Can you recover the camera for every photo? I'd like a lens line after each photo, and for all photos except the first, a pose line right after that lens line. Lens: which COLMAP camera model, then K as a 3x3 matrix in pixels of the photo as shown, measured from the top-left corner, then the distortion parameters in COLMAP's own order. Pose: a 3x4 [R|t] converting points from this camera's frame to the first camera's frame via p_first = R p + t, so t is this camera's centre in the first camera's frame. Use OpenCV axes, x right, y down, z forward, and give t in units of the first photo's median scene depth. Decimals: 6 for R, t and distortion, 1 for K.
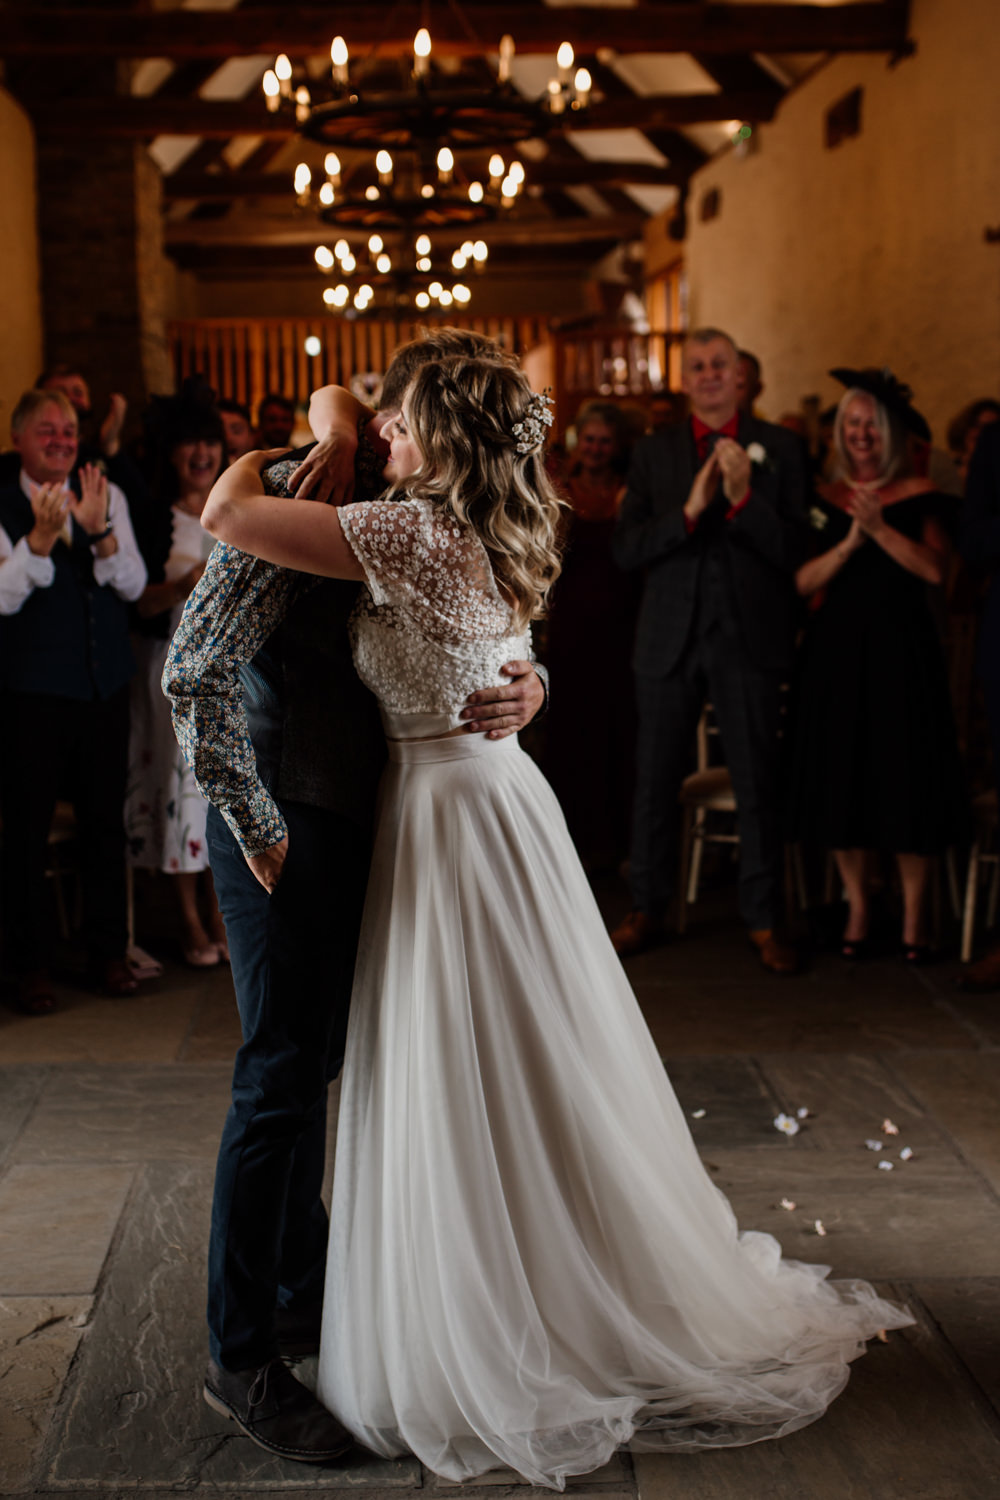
lens RADIAL K [[1788.3, 0, 408.0], [0, 1788.3, 534.7], [0, 0, 1]] dist [-0.017236, 0.000000]
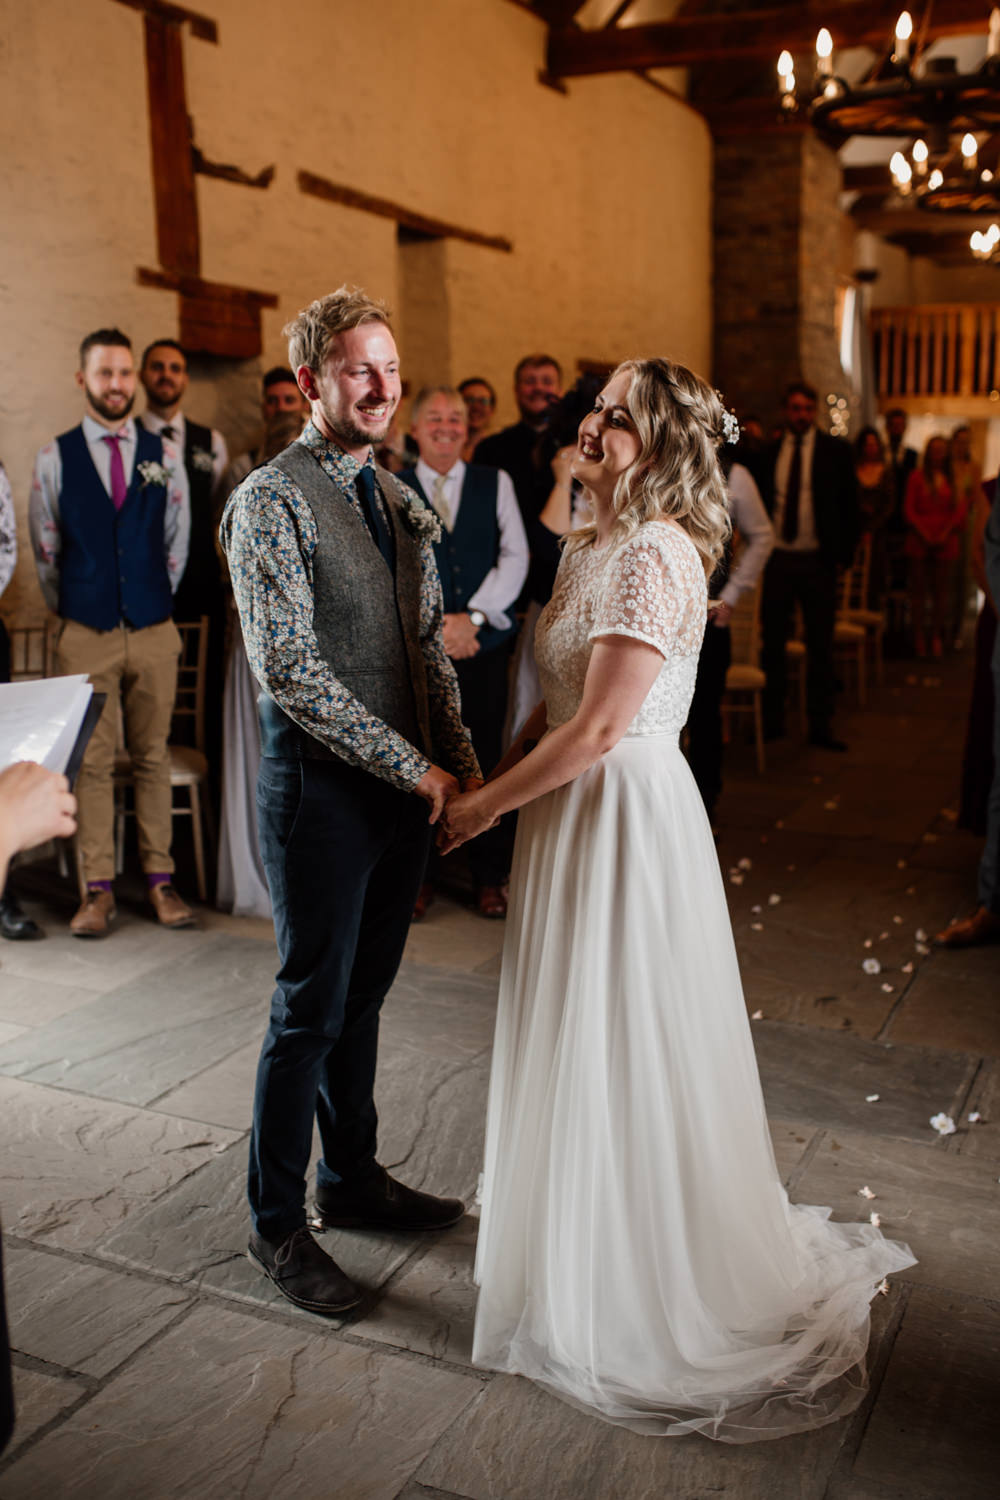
lens RADIAL K [[1603.0, 0, 427.7], [0, 1603.0, 753.6], [0, 0, 1]] dist [-0.028411, 0.000000]
pose [[0.880348, 0.098496, -0.463990, 0.275895], [-0.026230, 0.986815, 0.159715, -0.012498], [0.473603, -0.128434, 0.871324, 0.072173]]
